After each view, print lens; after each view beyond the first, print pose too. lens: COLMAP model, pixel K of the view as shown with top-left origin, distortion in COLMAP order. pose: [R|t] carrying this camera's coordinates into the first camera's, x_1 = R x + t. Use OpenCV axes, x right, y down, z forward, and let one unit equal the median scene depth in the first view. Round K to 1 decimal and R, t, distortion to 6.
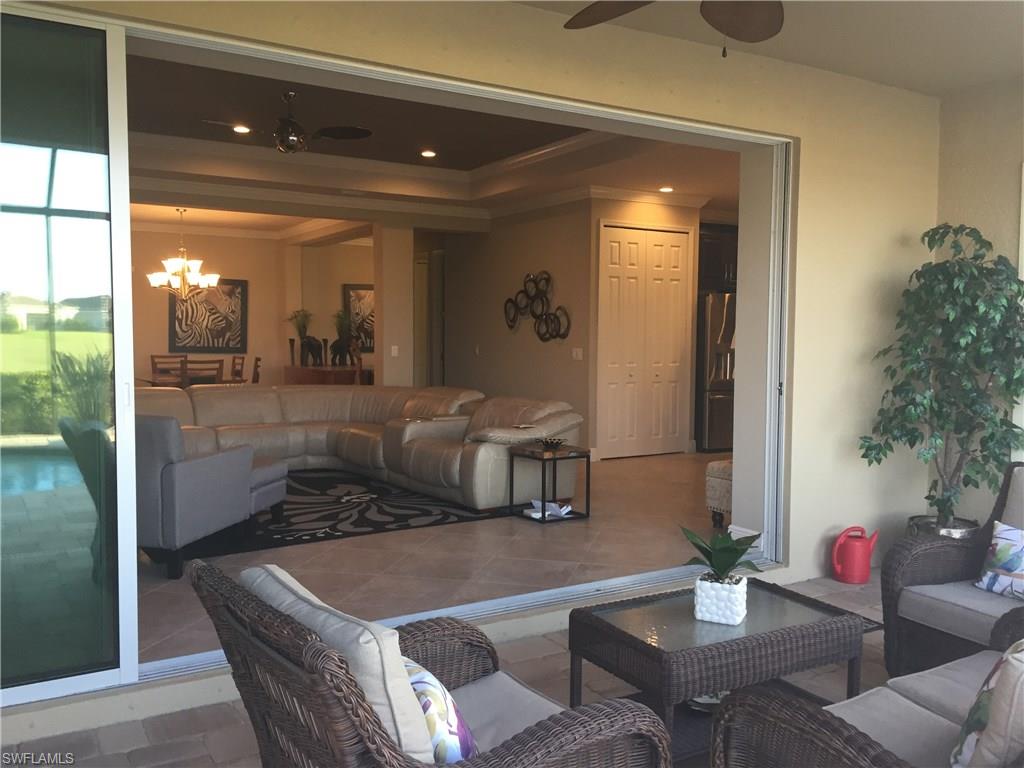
lens RADIAL K [[877.2, 0, 515.1], [0, 877.2, 386.4], [0, 0, 1]] dist [0.061489, -0.079145]
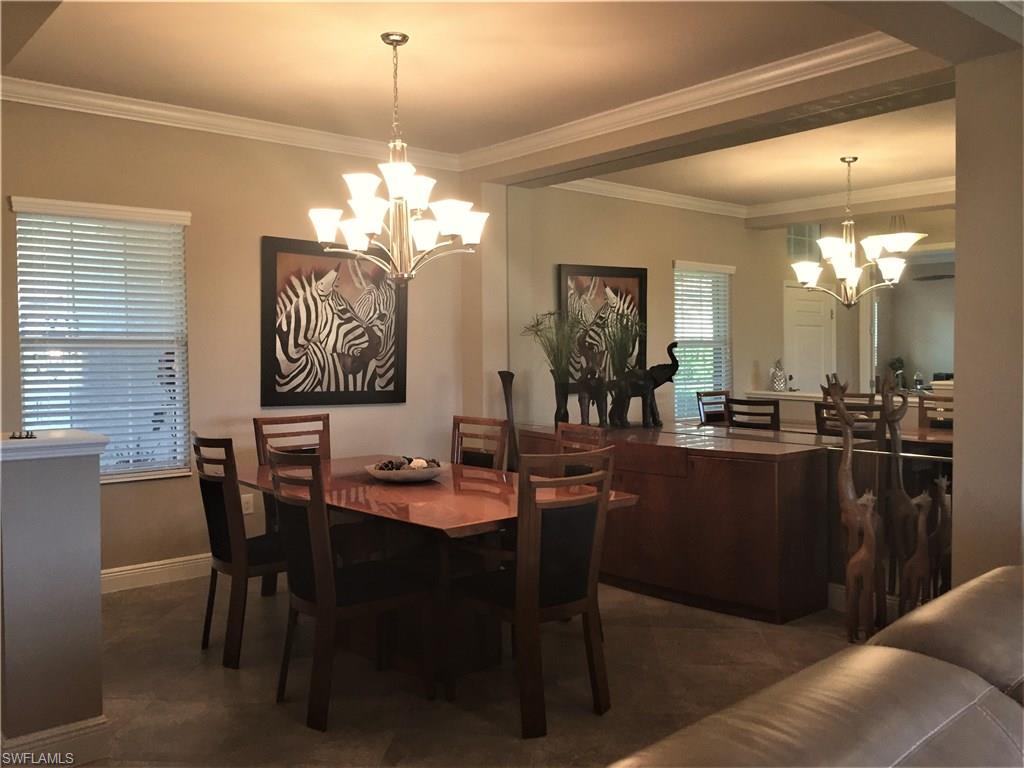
lens RADIAL K [[877.2, 0, 502.2], [0, 877.2, 387.6], [0, 0, 1]] dist [0.061489, -0.079145]
pose [[0.989700, -0.017694, 0.142062, -0.422539], [0.020315, 0.999649, -0.017025, -0.048175], [-0.141711, 0.019736, 0.989711, 0.680025]]
